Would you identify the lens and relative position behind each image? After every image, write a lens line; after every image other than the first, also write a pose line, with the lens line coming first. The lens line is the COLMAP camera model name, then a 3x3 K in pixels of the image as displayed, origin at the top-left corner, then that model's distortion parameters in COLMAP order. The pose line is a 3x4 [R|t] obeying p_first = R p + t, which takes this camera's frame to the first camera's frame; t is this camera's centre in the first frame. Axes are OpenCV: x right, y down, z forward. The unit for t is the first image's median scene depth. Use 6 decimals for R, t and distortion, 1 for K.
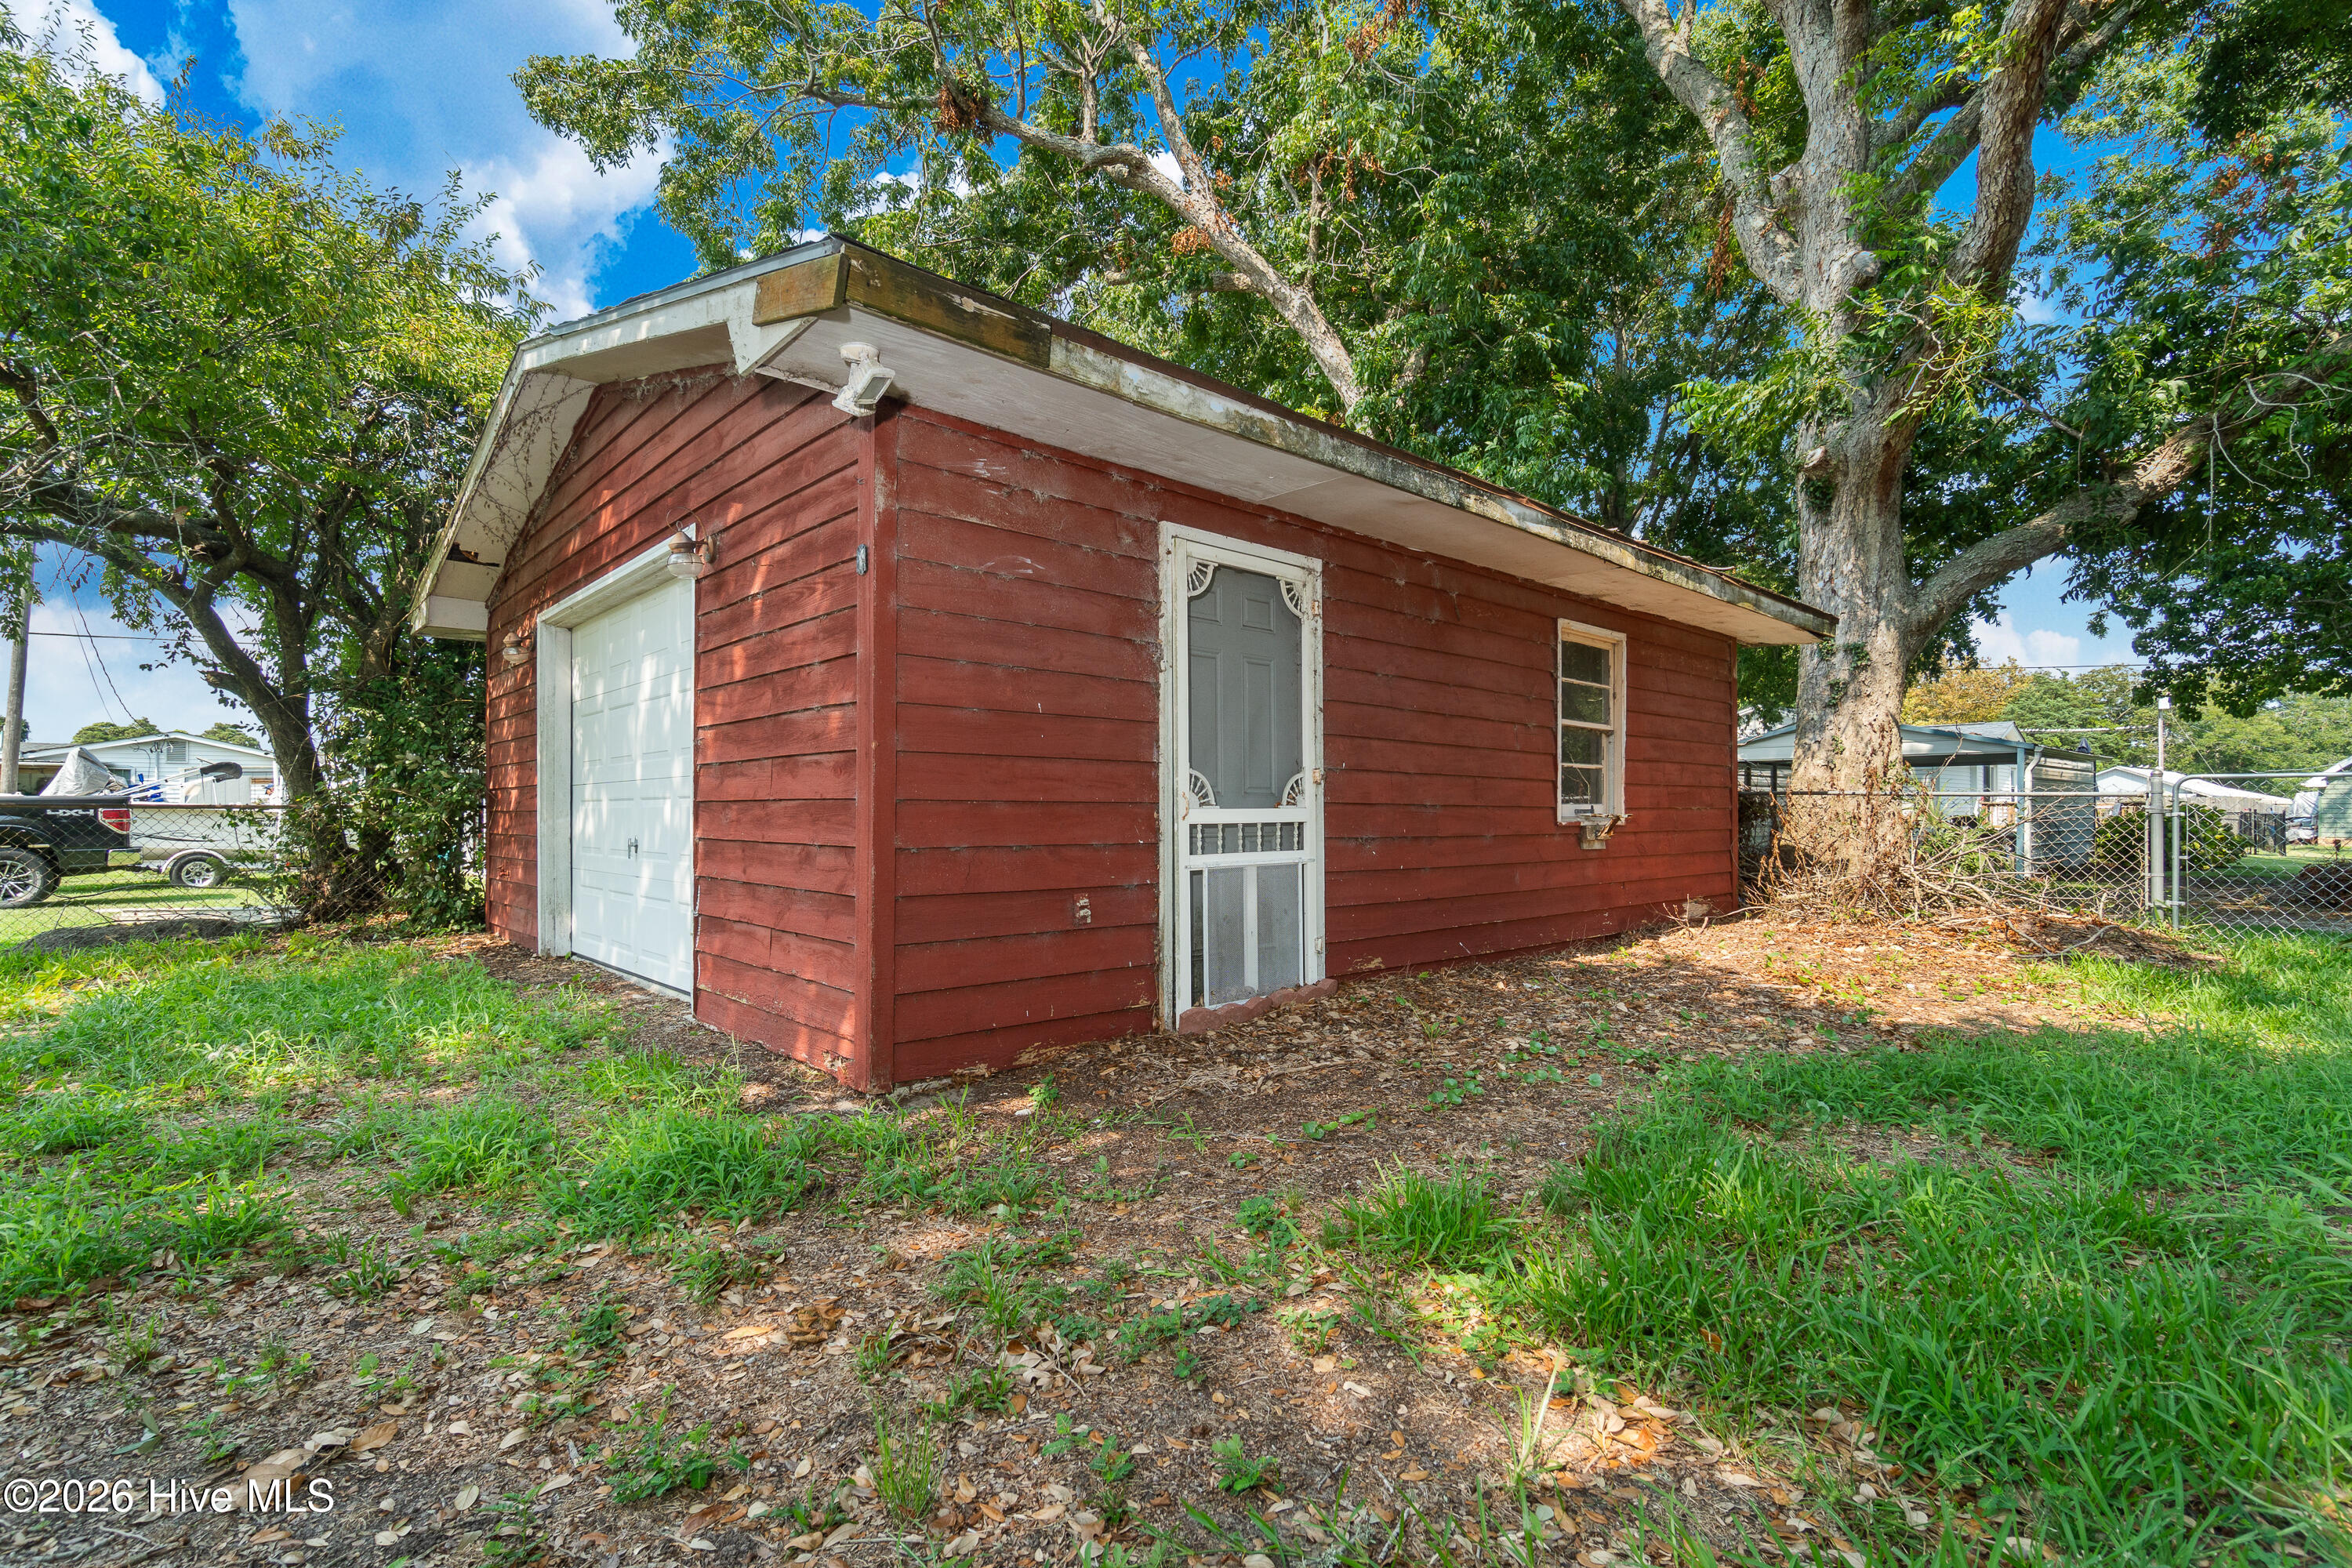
lens RADIAL K [[1077.8, 0, 1176.3], [0, 1077.8, 788.1], [0, 0, 1]] dist [-0.003351, -0.000154]
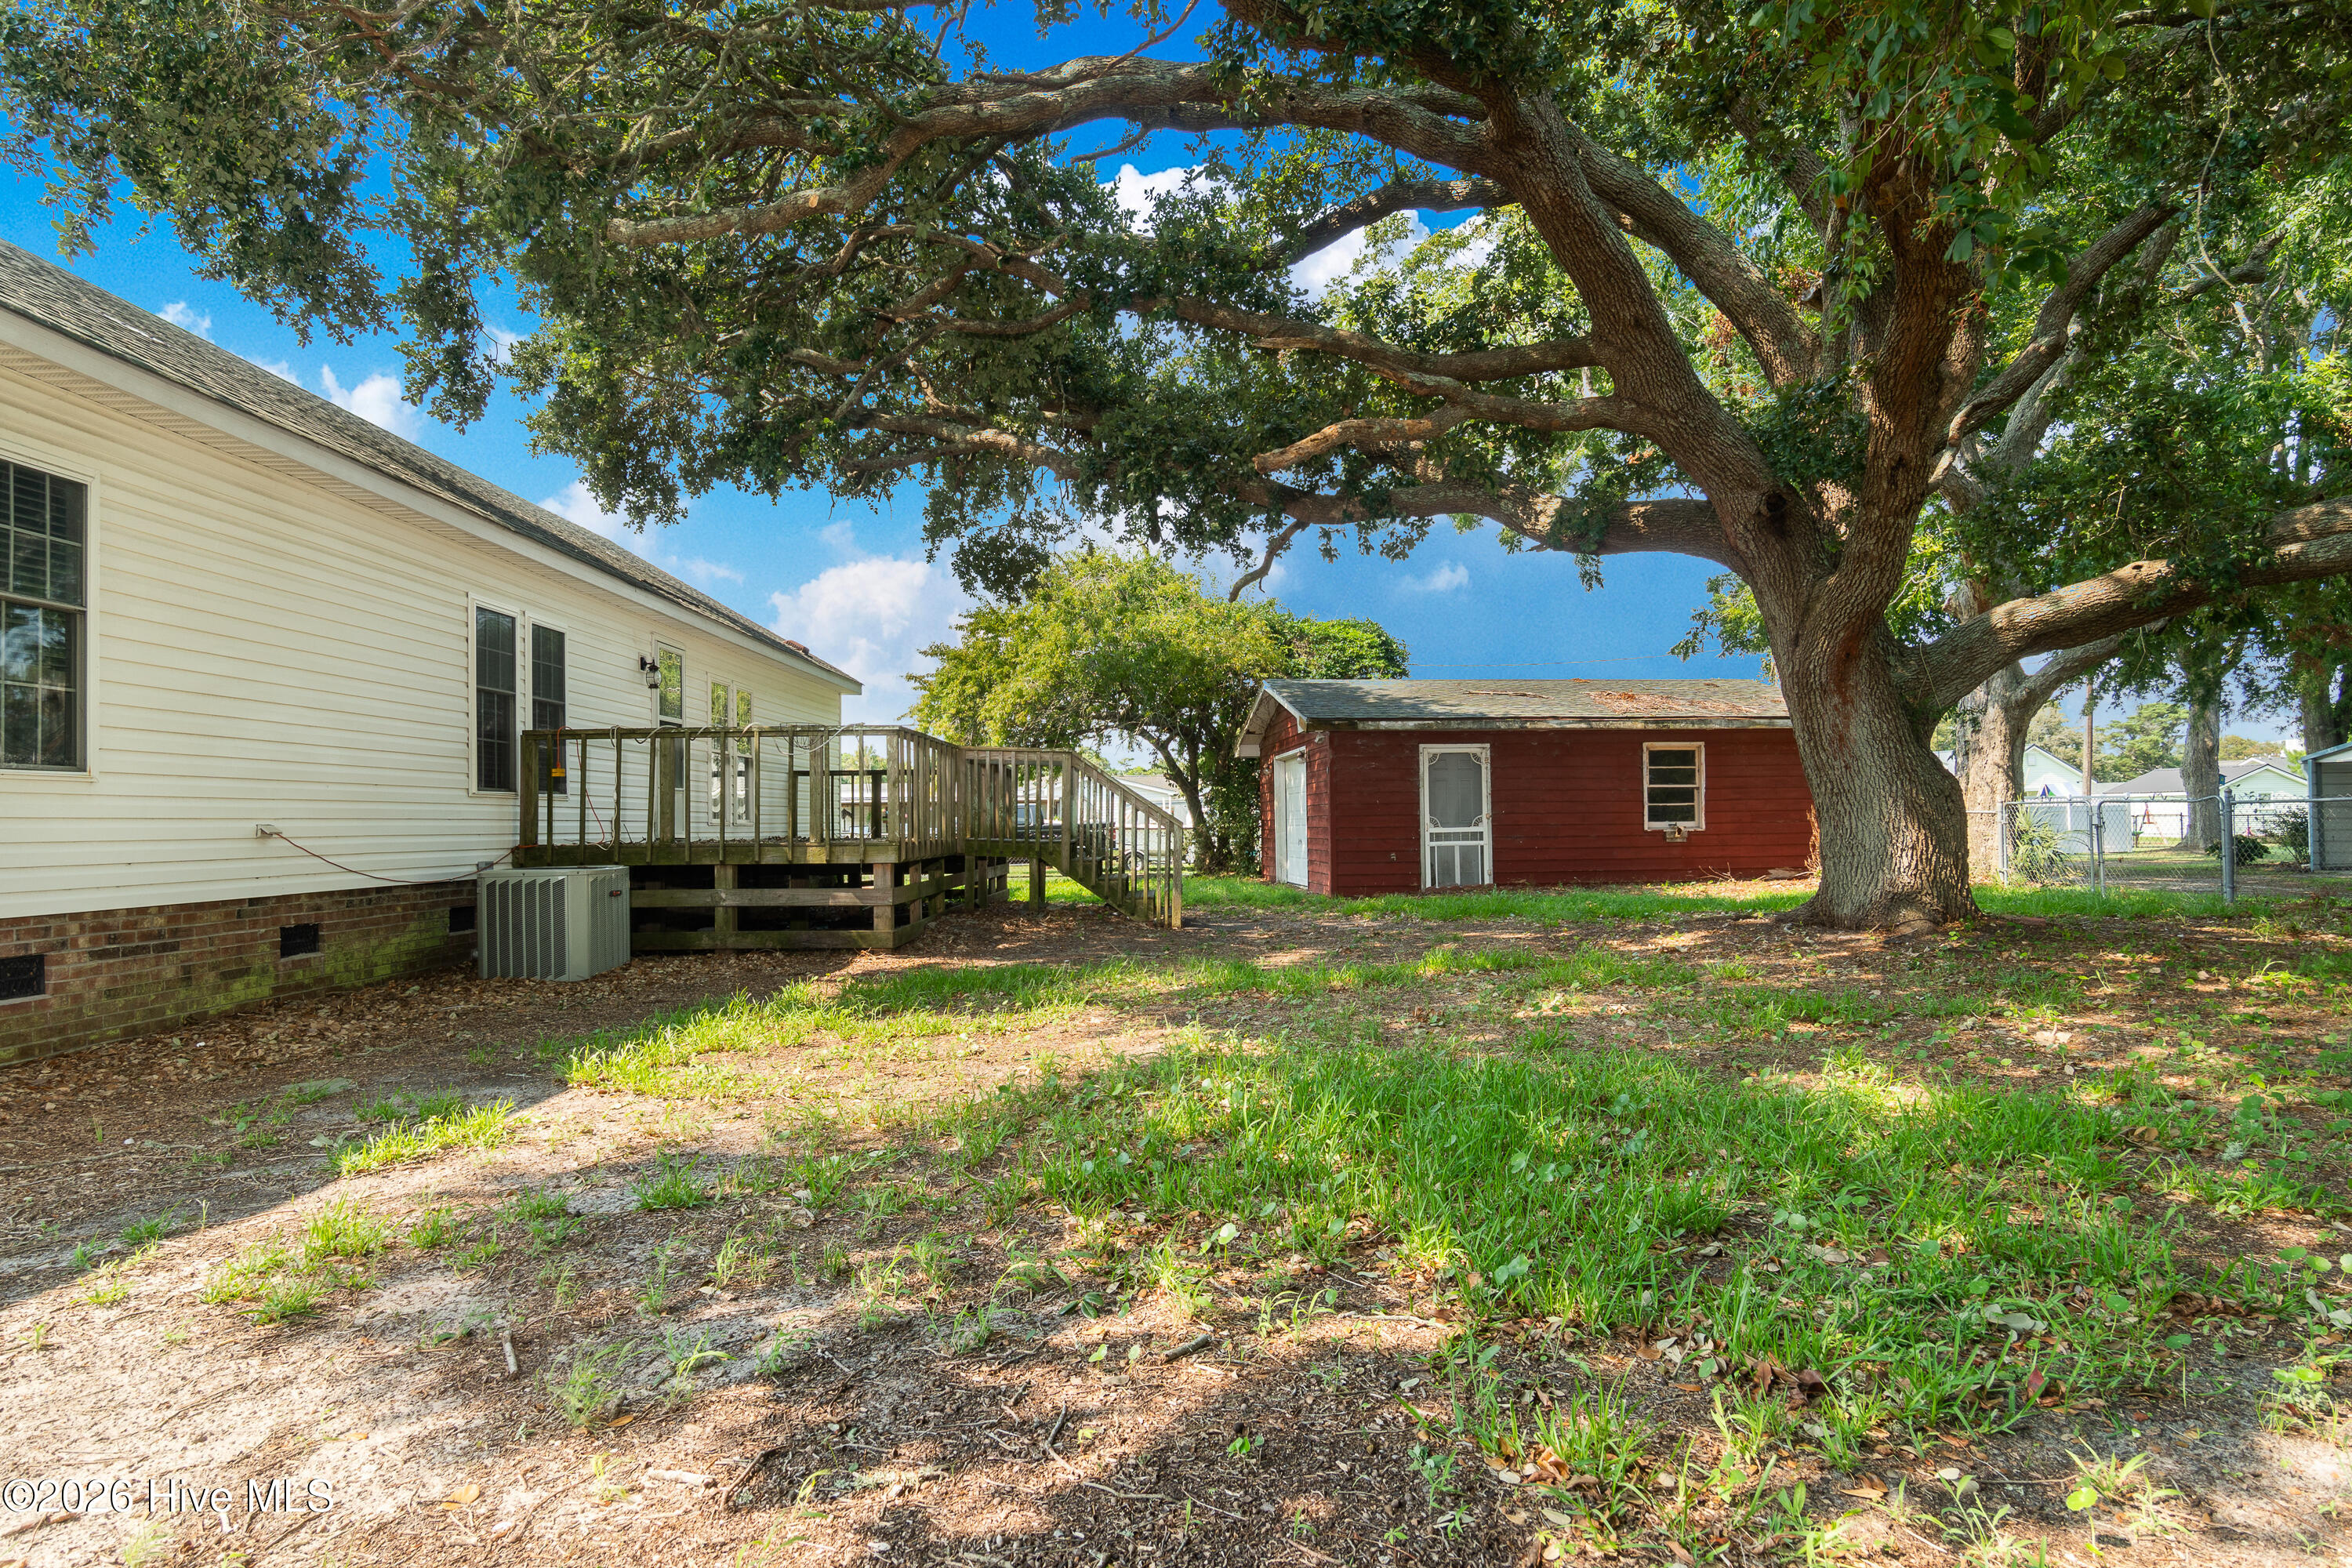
lens RADIAL K [[1341.4, 0, 1177.1], [0, 1341.4, 791.6], [0, 0, 1]] dist [0.001501, 0.000036]
pose [[0.797700, -0.025825, -0.602501, 1.474078], [0.027912, 0.999593, -0.005890, -0.071824], [0.602408, -0.012119, 0.798096, -2.187155]]
